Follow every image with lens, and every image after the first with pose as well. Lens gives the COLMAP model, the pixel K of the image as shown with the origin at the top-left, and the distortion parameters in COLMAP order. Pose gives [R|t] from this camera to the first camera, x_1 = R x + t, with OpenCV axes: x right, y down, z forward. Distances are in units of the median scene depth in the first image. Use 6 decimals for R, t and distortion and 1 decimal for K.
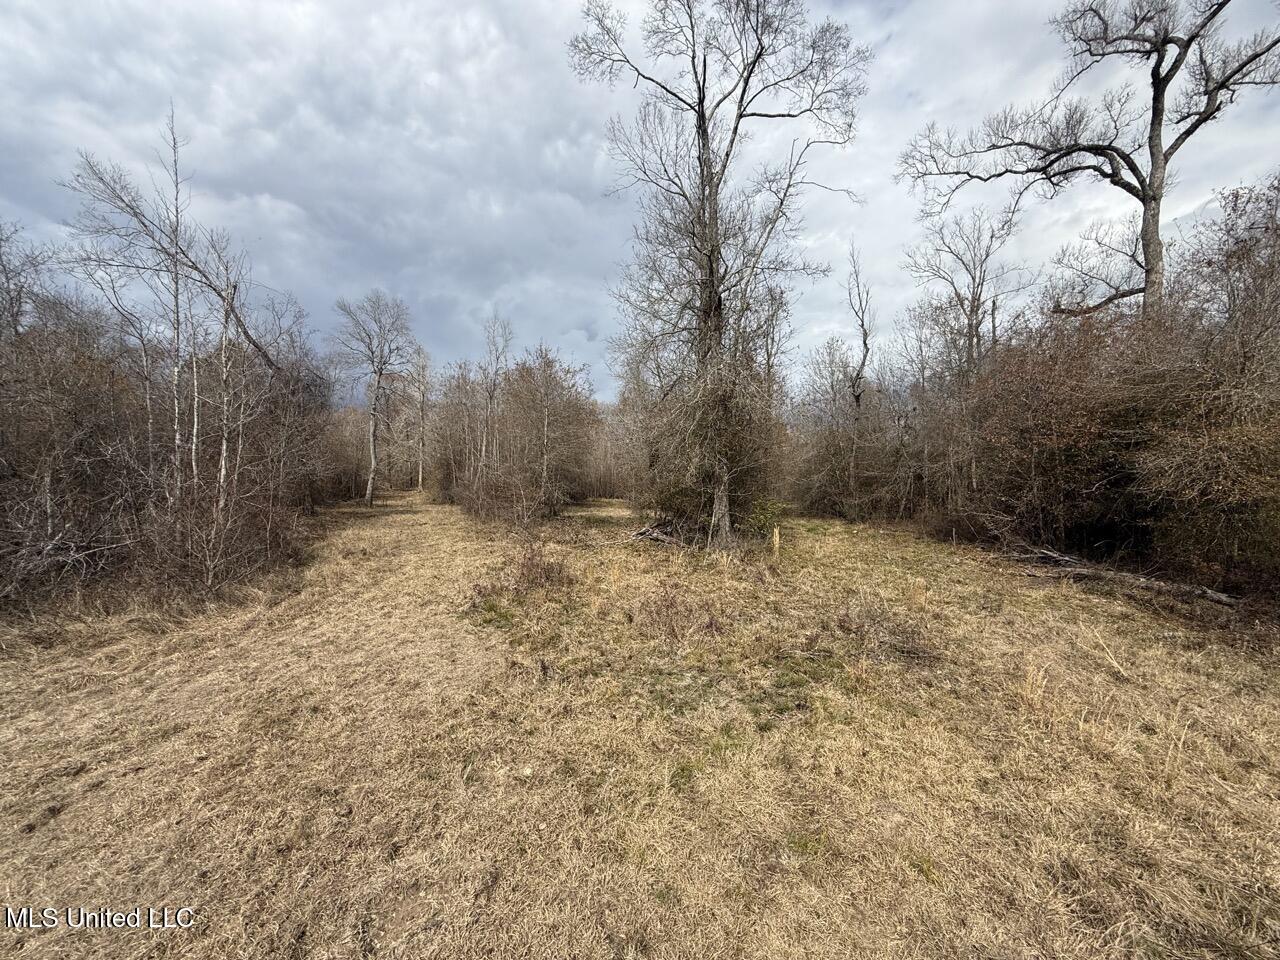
lens RADIAL K [[505.9, 0, 637.5], [0, 505.9, 481.4], [0, 0, 1]] dist [-0.000141, 0.000266]
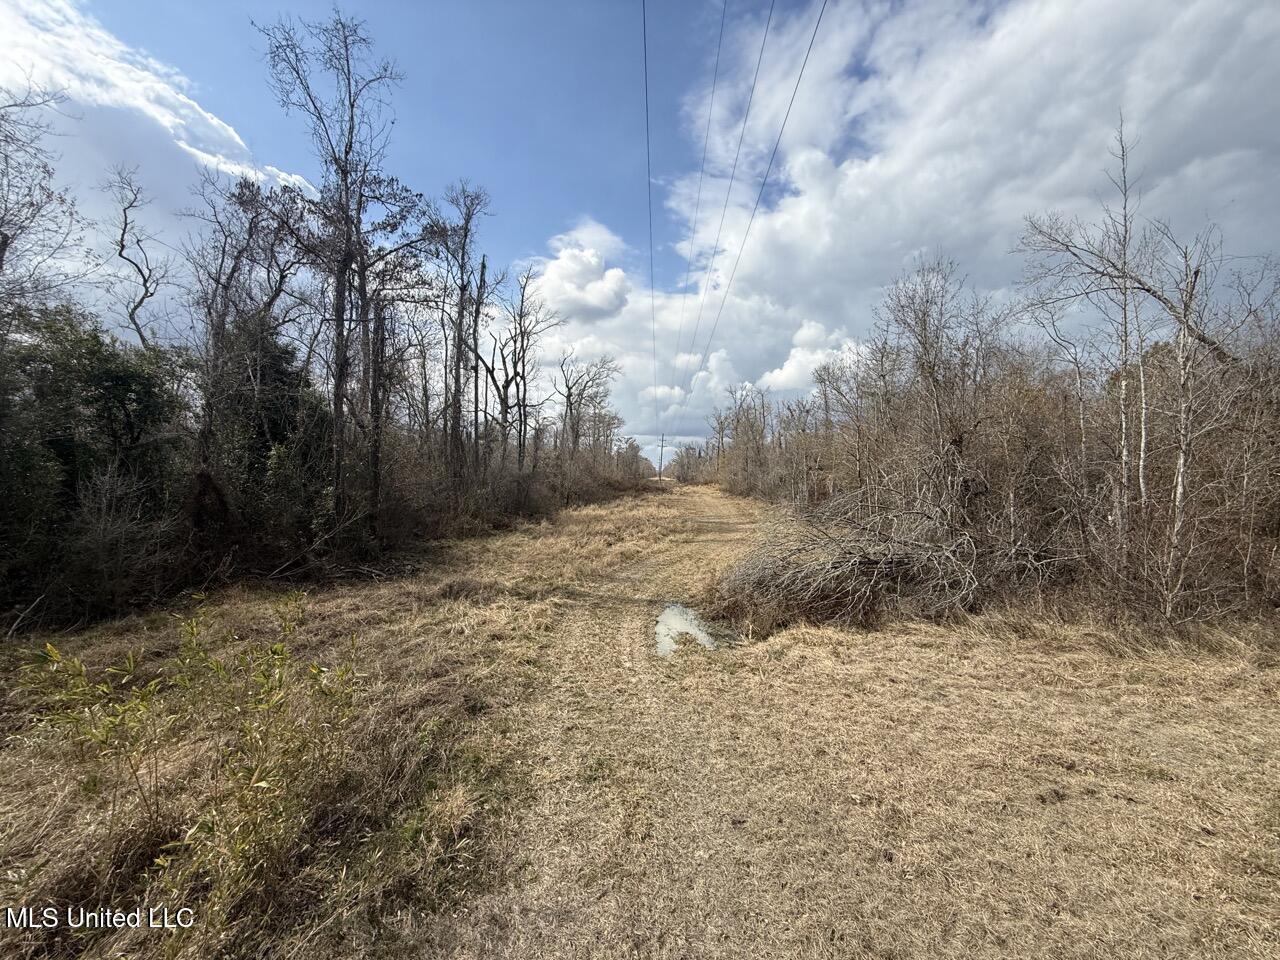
lens RADIAL K [[505.9, 0, 640.0], [0, 505.9, 482.2], [0, 0, 1]] dist [-0.000141, 0.000266]
pose [[0.124193, -0.007614, -0.992229, -0.099401], [-0.025647, 0.999612, -0.010881, 0.001573], [0.991927, 0.026799, 0.123950, -0.037797]]
